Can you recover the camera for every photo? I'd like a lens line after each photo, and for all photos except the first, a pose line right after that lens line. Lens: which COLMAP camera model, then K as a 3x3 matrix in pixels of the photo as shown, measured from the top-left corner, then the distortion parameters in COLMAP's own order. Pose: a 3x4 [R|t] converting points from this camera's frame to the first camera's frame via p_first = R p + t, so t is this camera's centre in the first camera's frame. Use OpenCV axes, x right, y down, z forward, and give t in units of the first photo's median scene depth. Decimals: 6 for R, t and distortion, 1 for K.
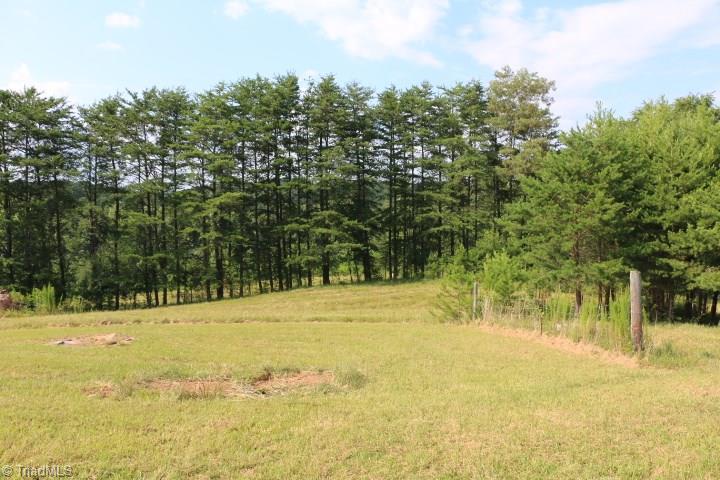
lens RADIAL K [[589.5, 0, 373.6], [0, 589.5, 232.7], [0, 0, 1]] dist [-0.137140, 0.091534]
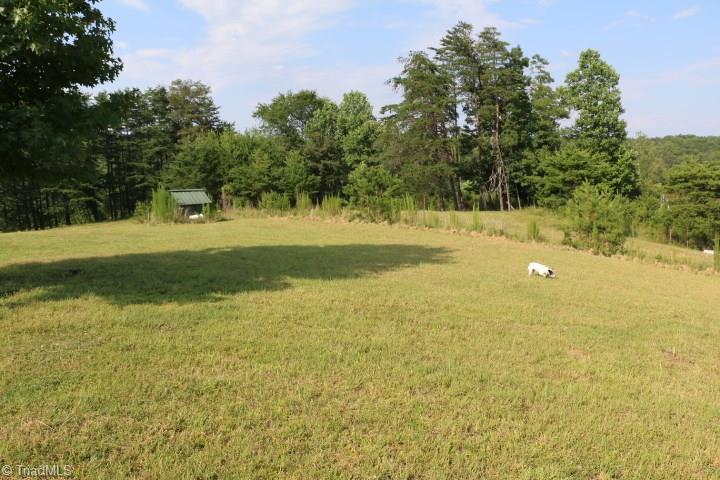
lens RADIAL K [[589.5, 0, 357.2], [0, 589.5, 243.2], [0, 0, 1]] dist [-0.137140, 0.091534]
pose [[0.905326, -0.091842, 0.414669, -0.024105], [0.045781, 0.991753, 0.119706, -0.010196], [-0.422244, -0.089389, 0.902064, -0.649452]]
